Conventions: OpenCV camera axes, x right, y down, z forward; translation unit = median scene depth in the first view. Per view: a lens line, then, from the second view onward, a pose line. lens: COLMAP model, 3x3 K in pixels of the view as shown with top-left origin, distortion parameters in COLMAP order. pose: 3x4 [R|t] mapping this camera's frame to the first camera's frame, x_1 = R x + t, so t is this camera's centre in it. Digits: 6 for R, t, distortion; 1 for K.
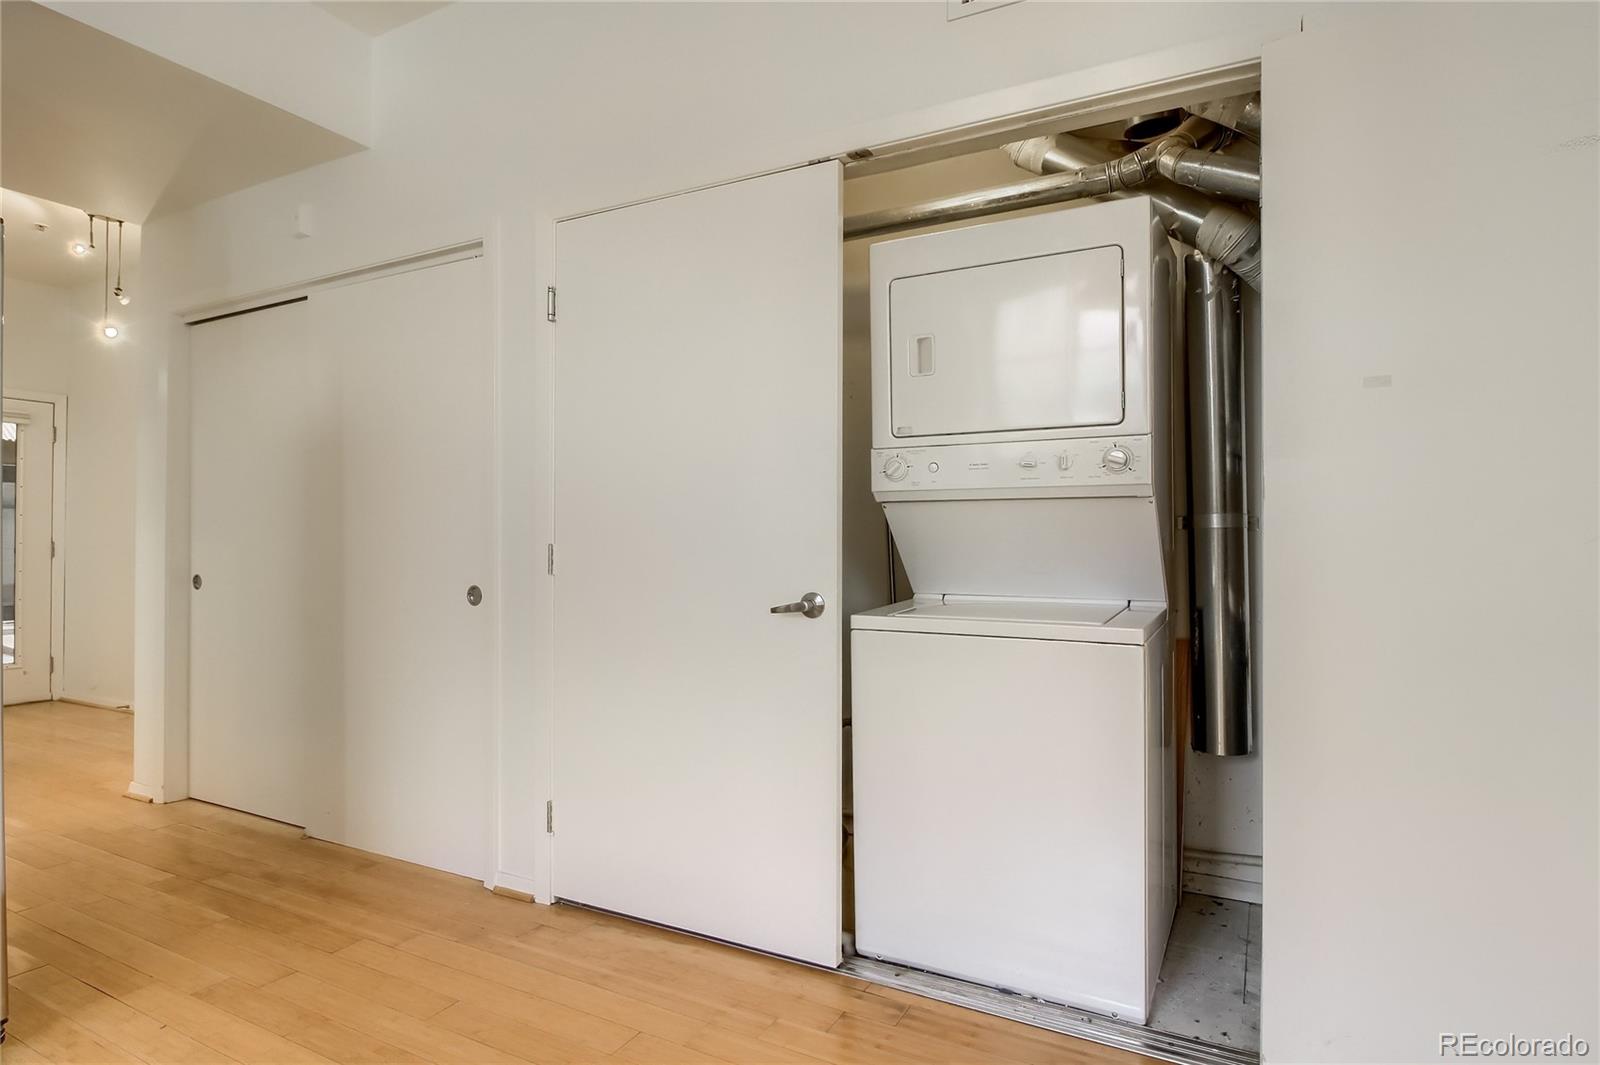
lens RADIAL K [[825.6, 0, 770.4], [0, 825.6, 536.7], [0, 0, 1]] dist [-0.020566, -0.000964]
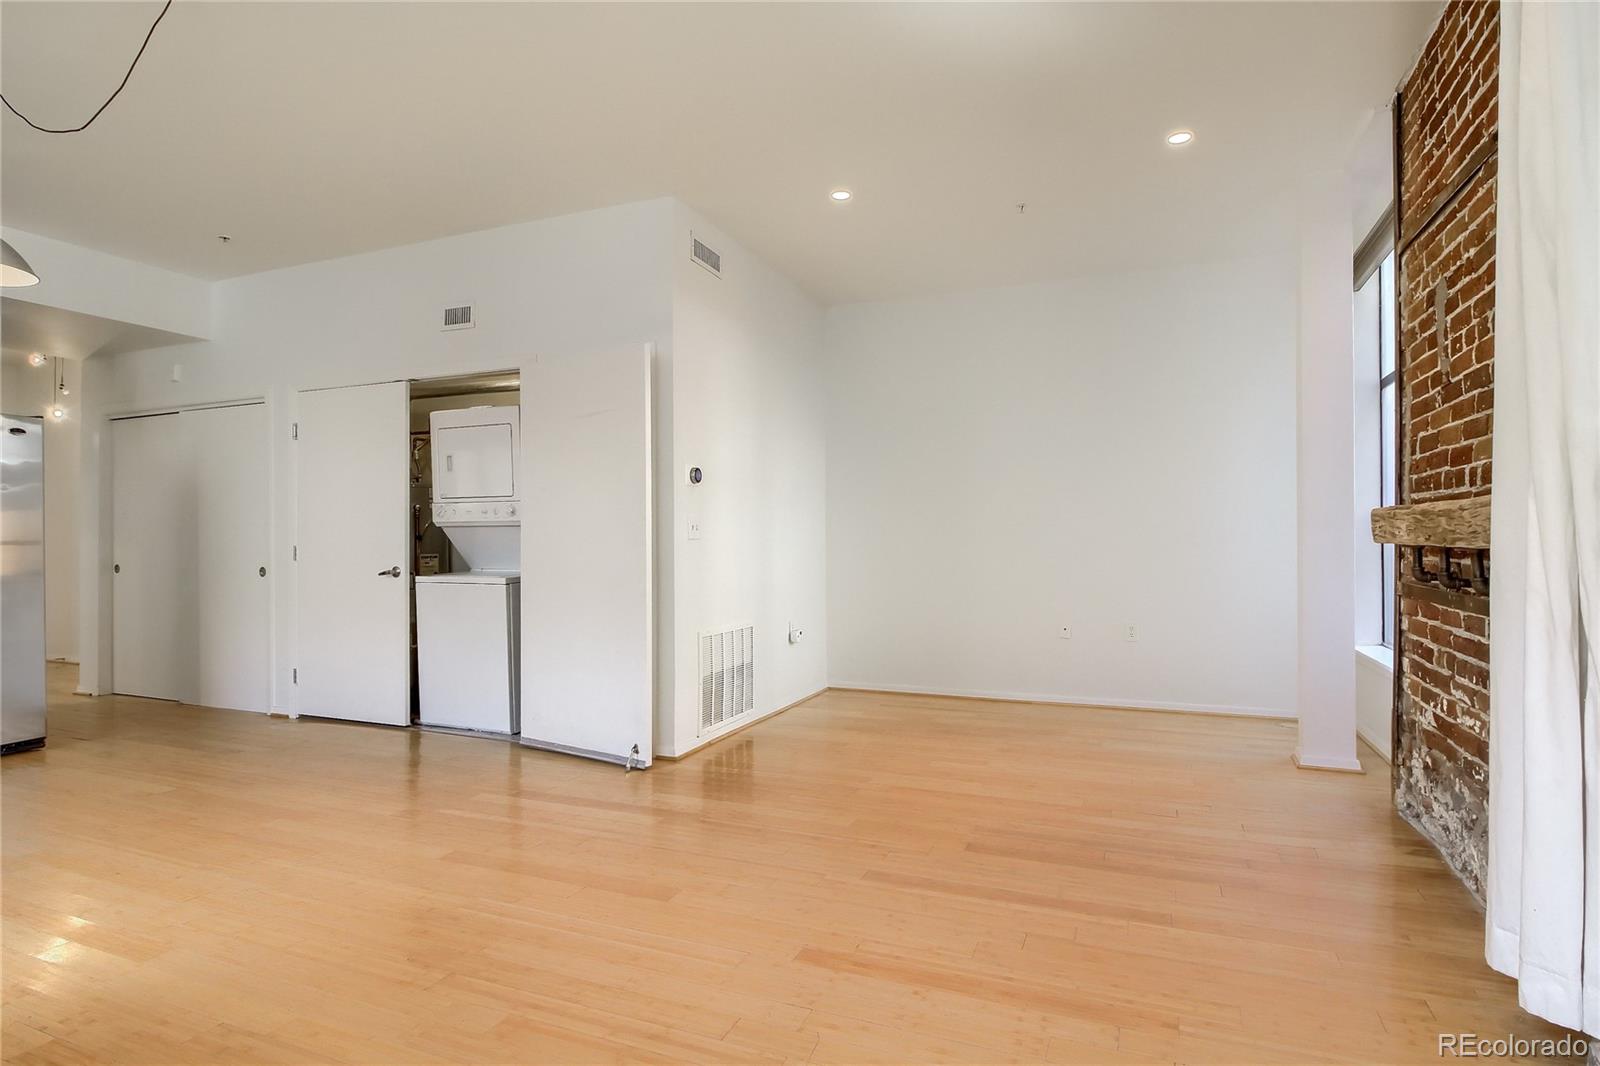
lens RADIAL K [[834.3, 0, 823.2], [0, 834.3, 536.6], [0, 0, 1]] dist [0.002228, -0.011986]
pose [[0.996249, -0.007984, 0.086167, 1.004990], [0.007634, 0.999961, 0.004386, -0.017311], [-0.086199, -0.003712, 0.996271, -1.390815]]
